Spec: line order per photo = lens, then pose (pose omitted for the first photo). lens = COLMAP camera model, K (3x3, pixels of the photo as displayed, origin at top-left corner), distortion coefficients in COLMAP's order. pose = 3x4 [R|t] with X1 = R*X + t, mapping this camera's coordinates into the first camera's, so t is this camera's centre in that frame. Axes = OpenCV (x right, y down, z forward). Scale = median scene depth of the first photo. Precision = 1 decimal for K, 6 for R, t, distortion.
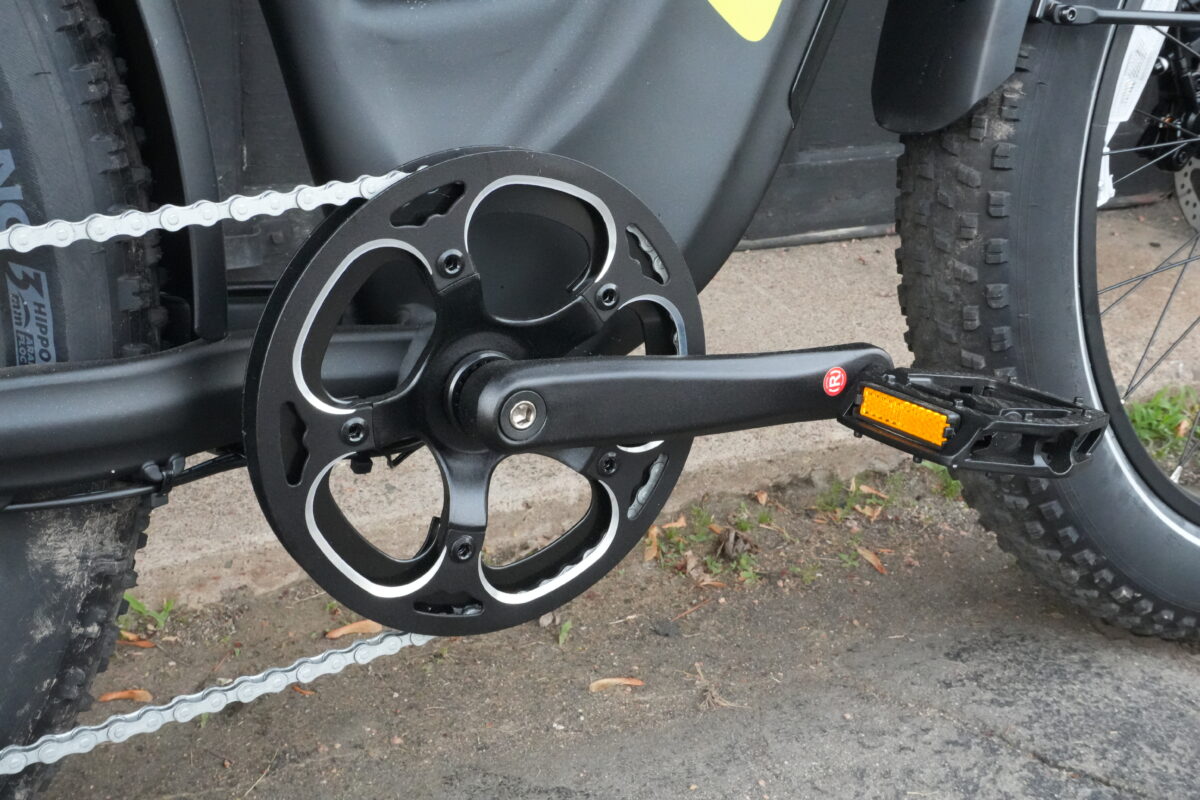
lens RADIAL K [[1426.1, 0, 600.0], [0, 1426.1, 400.0], [0, 0, 1]] dist [0.002970, -0.017280]
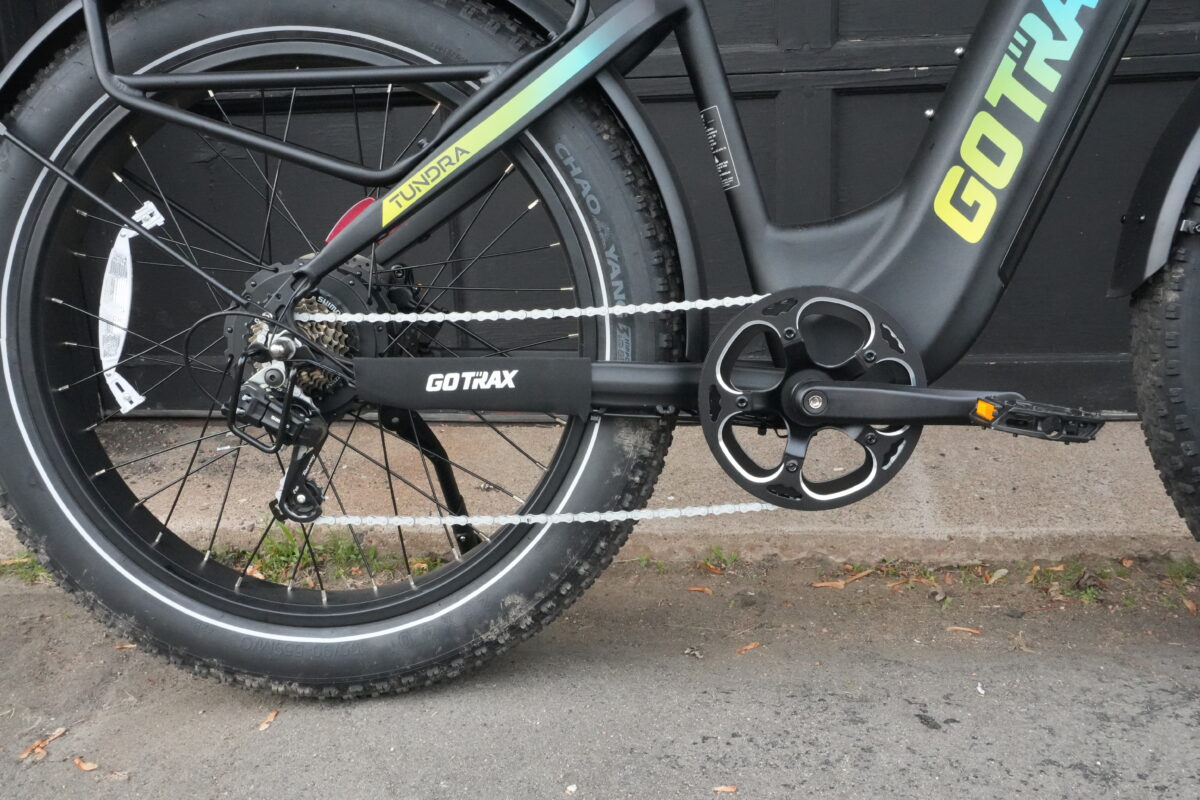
lens RADIAL K [[1381.6, 0, 600.0], [0, 1381.6, 400.0], [0, 0, 1]] dist [-0.008323, 0.042199]
pose [[0.814580, 0.029814, -0.579284, 0.857153], [-0.150707, 0.975260, -0.161728, 0.378487], [0.560131, 0.219043, 0.798920, -0.848650]]
